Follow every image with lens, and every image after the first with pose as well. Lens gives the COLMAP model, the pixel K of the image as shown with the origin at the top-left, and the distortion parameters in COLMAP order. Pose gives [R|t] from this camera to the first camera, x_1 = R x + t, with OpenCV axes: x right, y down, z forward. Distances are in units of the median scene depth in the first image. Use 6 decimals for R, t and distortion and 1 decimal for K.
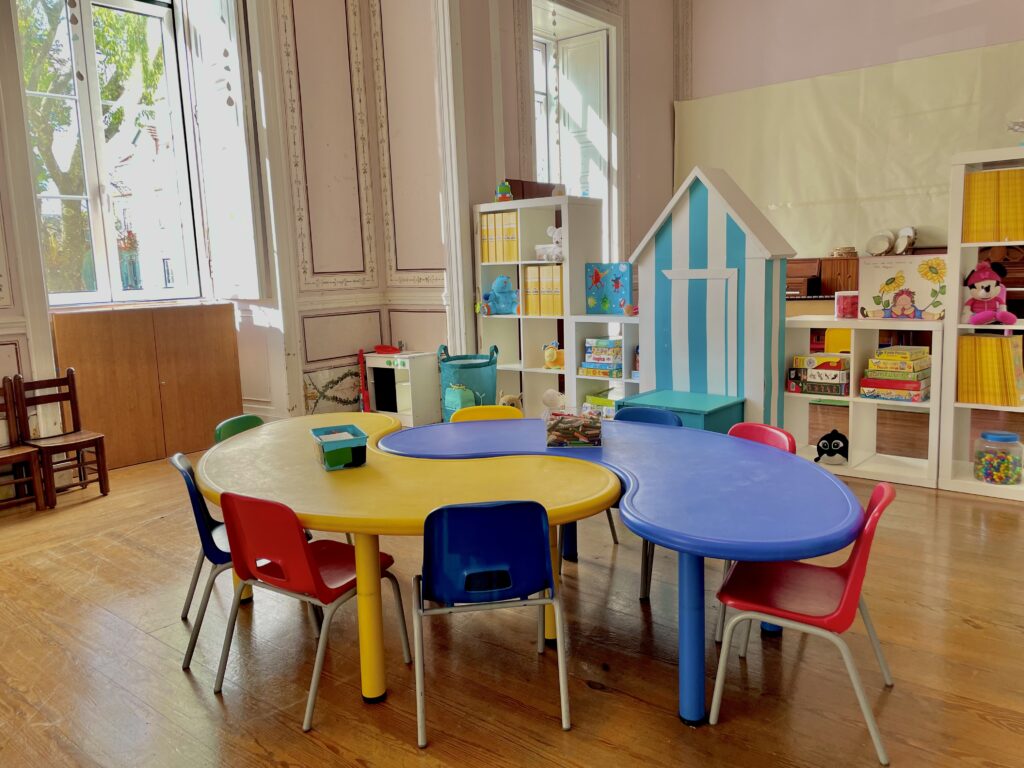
lens RADIAL K [[784.9, 0, 512.0], [0, 784.9, 384.0], [0, 0, 1]] dist [0.070397, -0.118502]
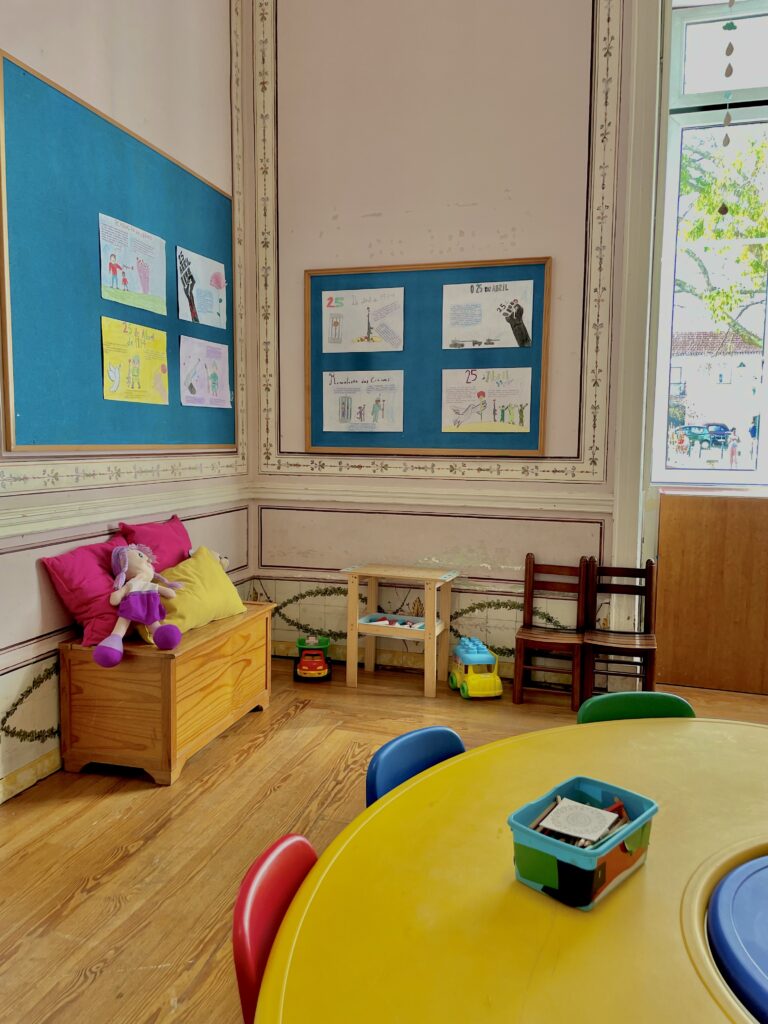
lens RADIAL K [[784.9, 0, 387.5], [0, 784.9, 528.0], [0, 0, 1]] dist [0.070397, -0.118502]
pose [[0.400248, 0.146686, -0.904591, 0.098637], [-0.162091, 0.982874, 0.087660, -0.087636], [0.901958, 0.111541, 0.417170, 0.413692]]
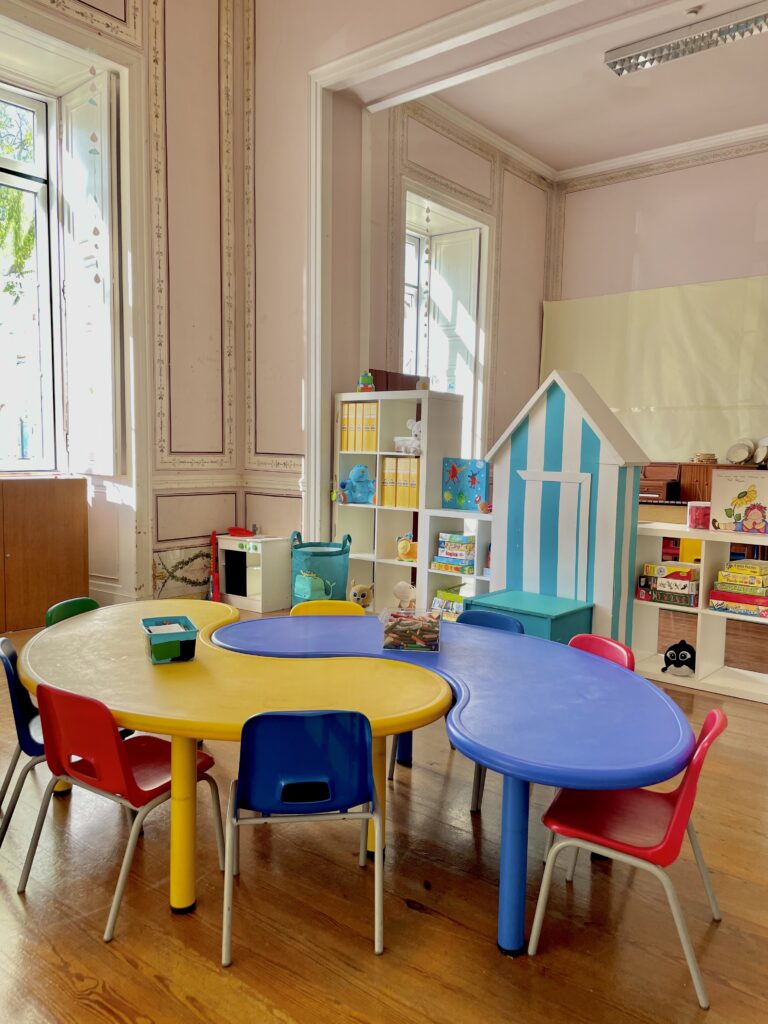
lens RADIAL K [[784.9, 0, 387.5], [0, 784.9, 528.0], [0, 0, 1]] dist [0.070397, -0.118502]
pose [[0.998483, 0.053811, 0.011628, 0.020176], [-0.053183, 0.997391, -0.048823, -0.015068], [-0.014225, 0.048130, 0.998740, 0.009271]]
